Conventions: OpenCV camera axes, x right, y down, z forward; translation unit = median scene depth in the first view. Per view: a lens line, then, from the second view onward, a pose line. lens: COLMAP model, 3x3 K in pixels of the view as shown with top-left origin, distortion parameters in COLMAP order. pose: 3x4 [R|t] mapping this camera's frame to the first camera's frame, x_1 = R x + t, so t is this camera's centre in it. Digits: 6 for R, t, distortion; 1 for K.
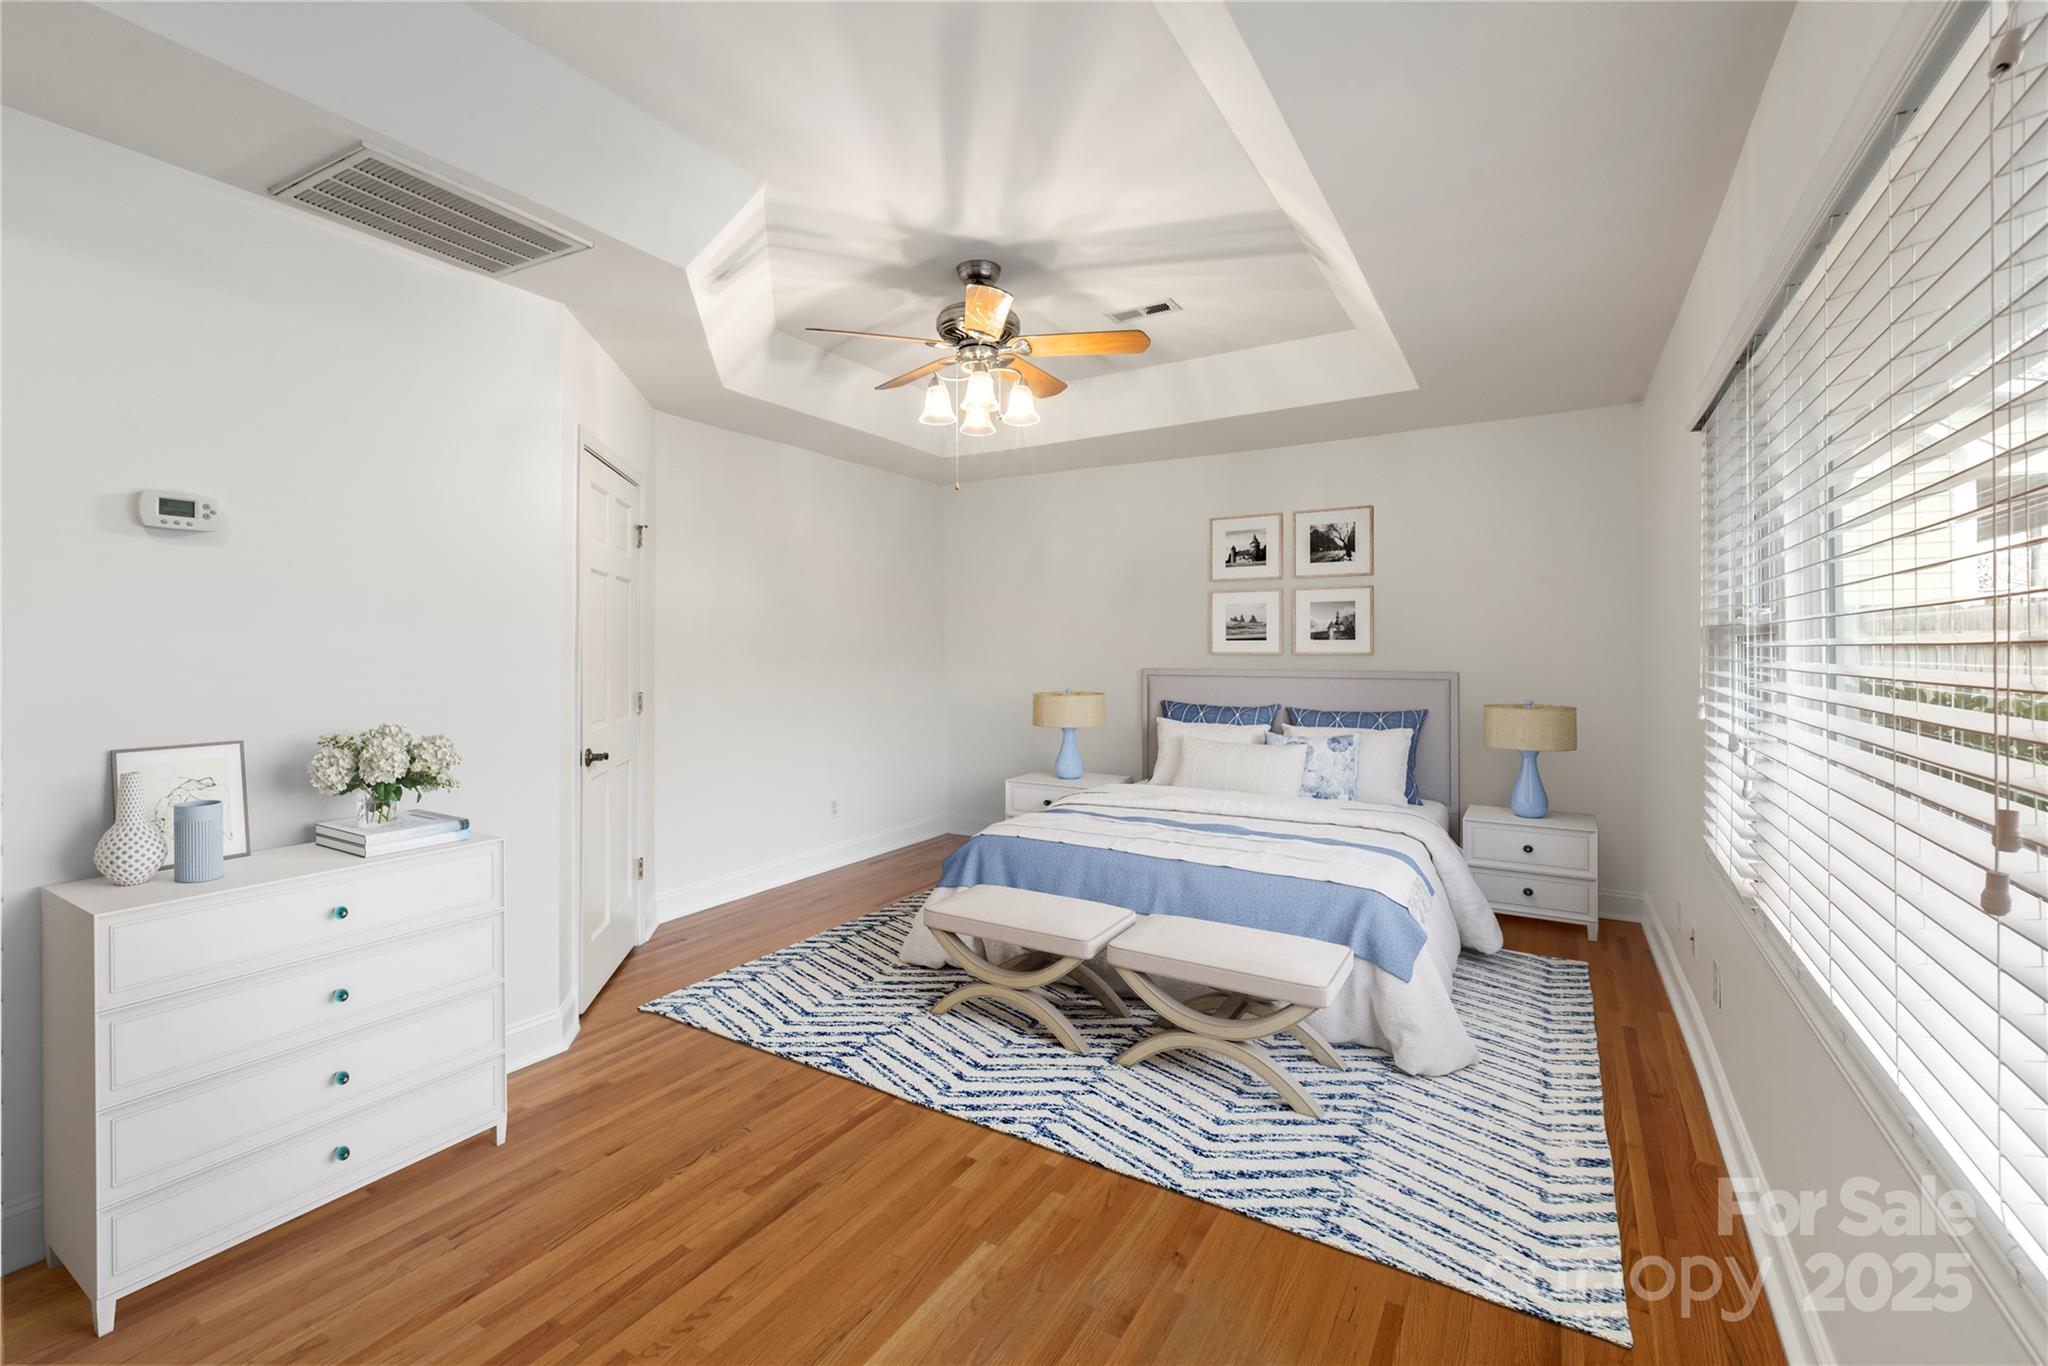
lens RADIAL K [[887.7, 0, 1038.1], [0, 887.7, 654.9], [0, 0, 1]] dist [0.002580, -0.002270]
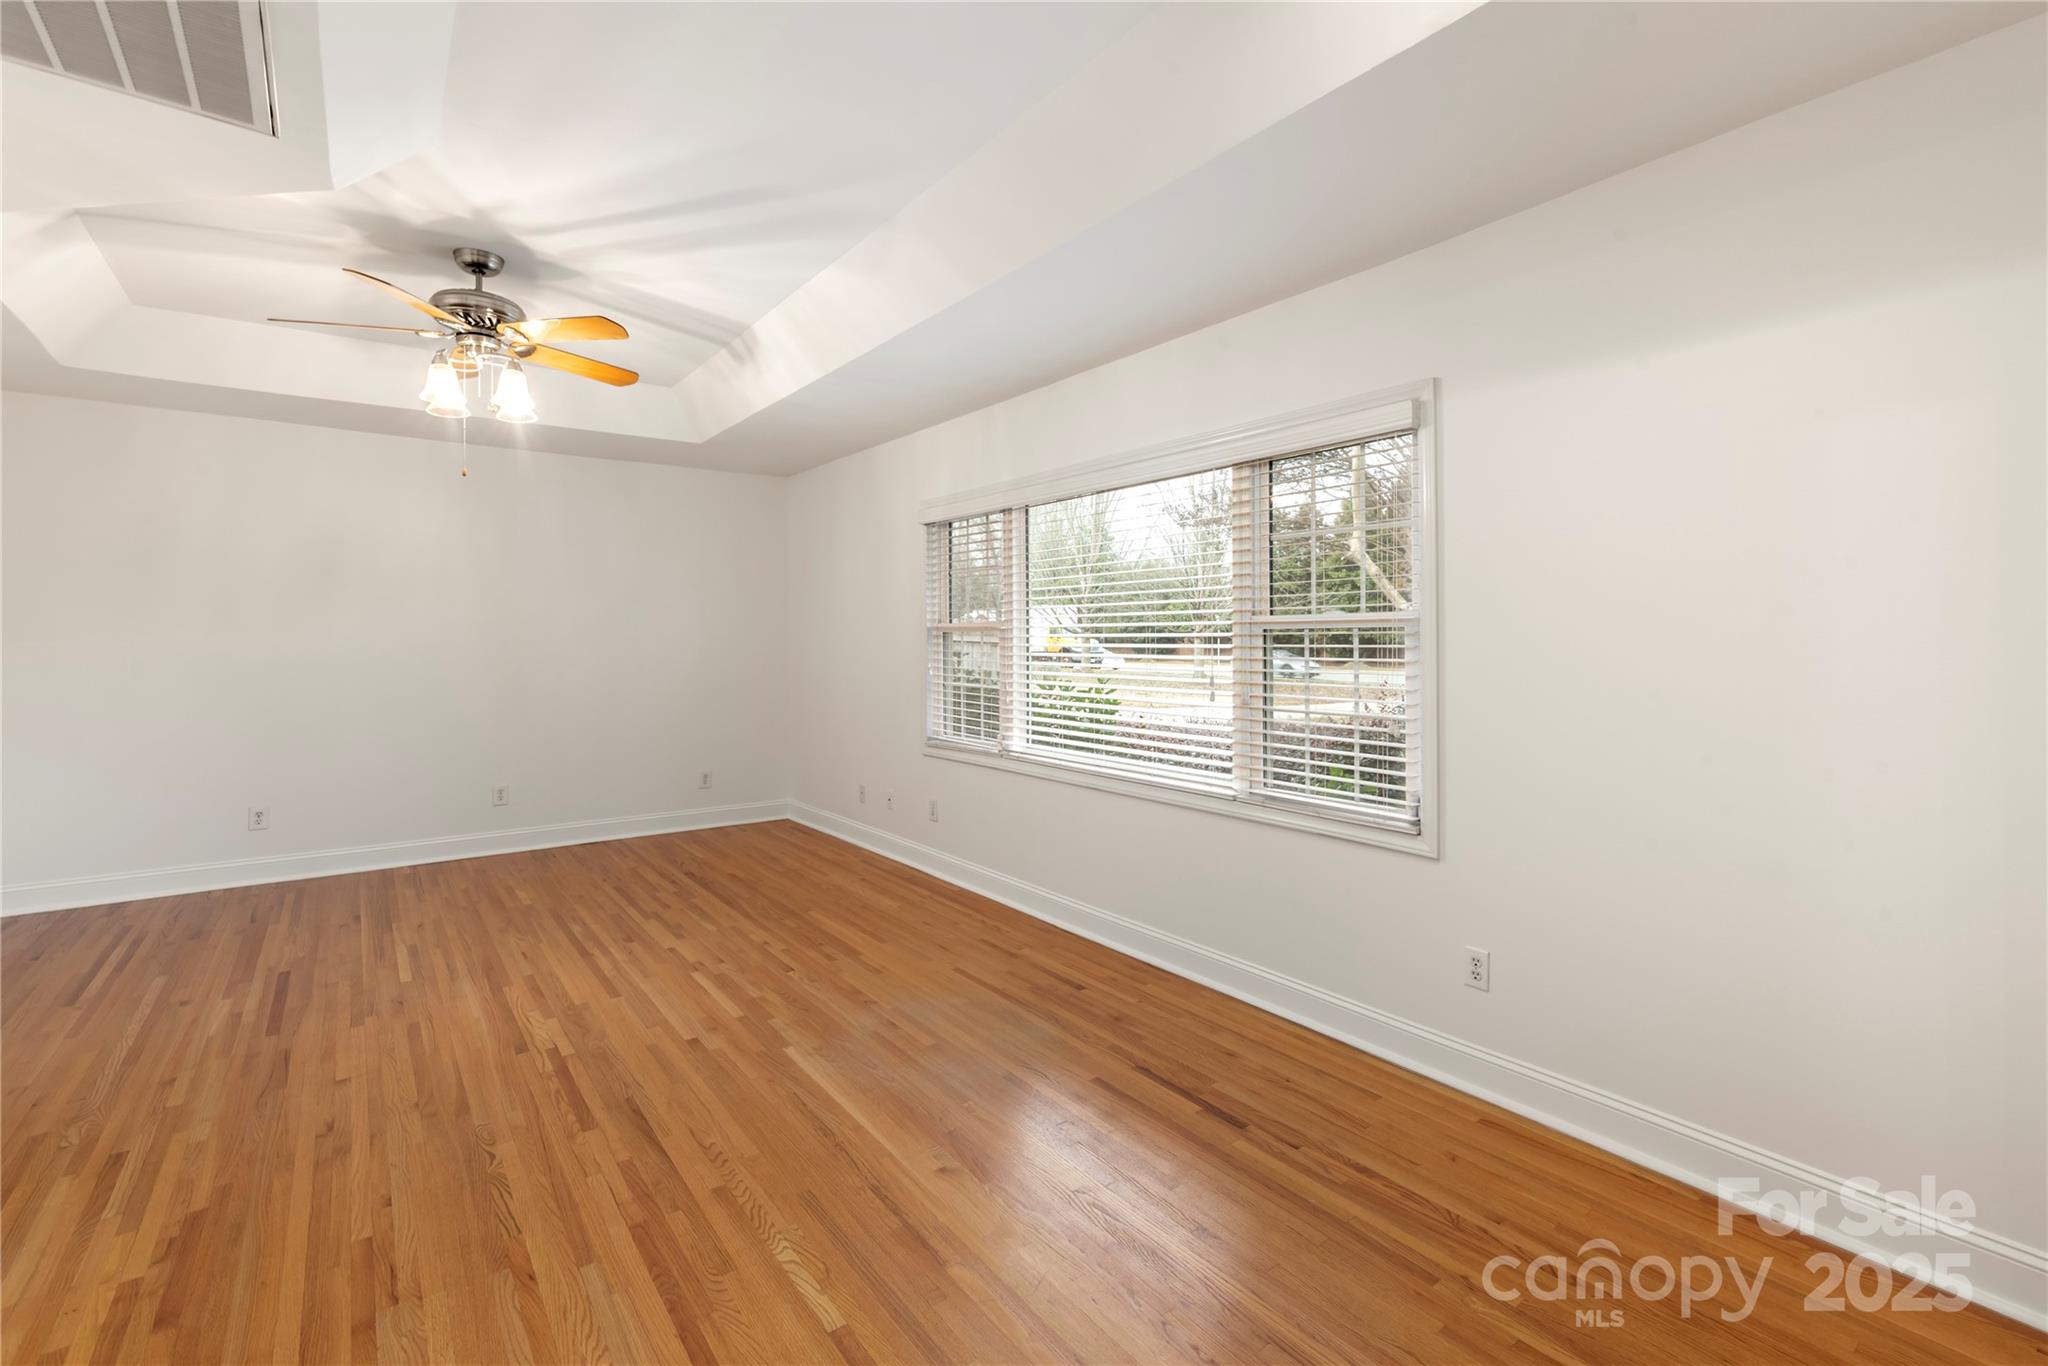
lens RADIAL K [[887.7, 0, 1025.5], [0, 887.7, 635.1], [0, 0, 1]] dist [0.002580, -0.002270]
pose [[0.382076, 0.001670, 0.924129, -0.933613], [0.007099, 0.999964, -0.004742, 0.001543], [-0.924104, 0.008373, 0.382051, 0.061836]]
